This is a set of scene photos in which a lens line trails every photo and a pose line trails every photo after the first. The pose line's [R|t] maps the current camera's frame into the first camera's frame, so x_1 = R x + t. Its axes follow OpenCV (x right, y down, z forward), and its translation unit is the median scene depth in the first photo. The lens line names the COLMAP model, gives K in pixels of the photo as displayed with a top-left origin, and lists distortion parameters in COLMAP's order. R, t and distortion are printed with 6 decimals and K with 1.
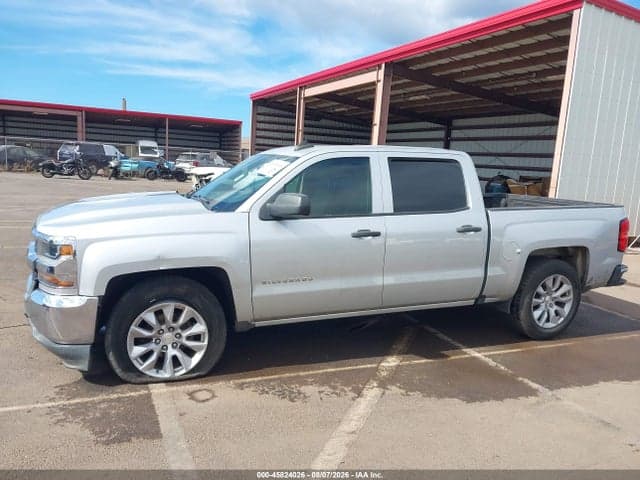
lens RADIAL K [[502.6, 0, 312.1], [0, 502.6, 236.4], [0, 0, 1]] dist [0.051382, -0.081115]
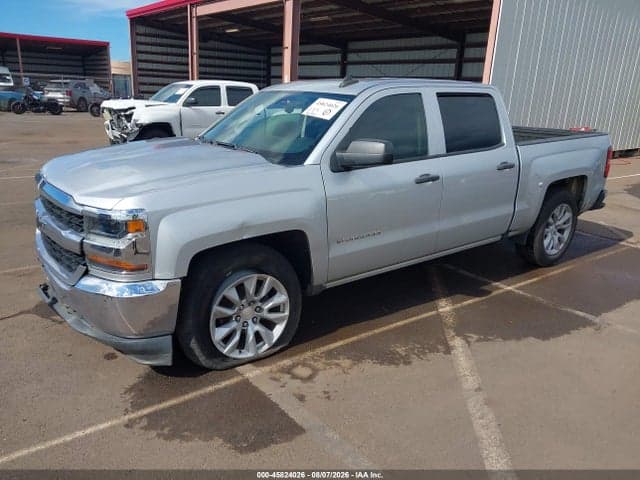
lens RADIAL K [[502.6, 0, 312.1], [0, 502.6, 236.4], [0, 0, 1]] dist [0.051382, -0.081115]
pose [[0.969696, -0.085217, 0.228972, -0.296356], [0.051805, 0.987605, 0.148163, -0.044771], [-0.238759, -0.131811, 0.962091, 0.120701]]
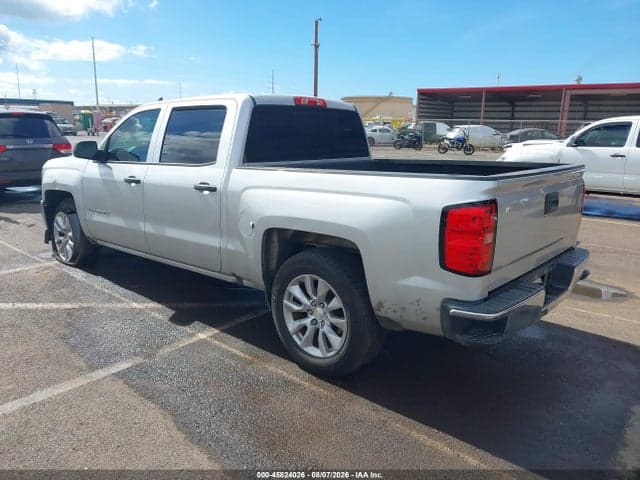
lens RADIAL K [[514.1, 0, 320.0], [0, 514.1, 240.0], [0, 0, 1]] dist [0.012445, 0.002949]
pose [[0.437655, 0.152364, -0.886140, 1.177058], [-0.128412, 0.986027, 0.106118, -0.043446], [0.889926, 0.067348, 0.451105, 0.791577]]
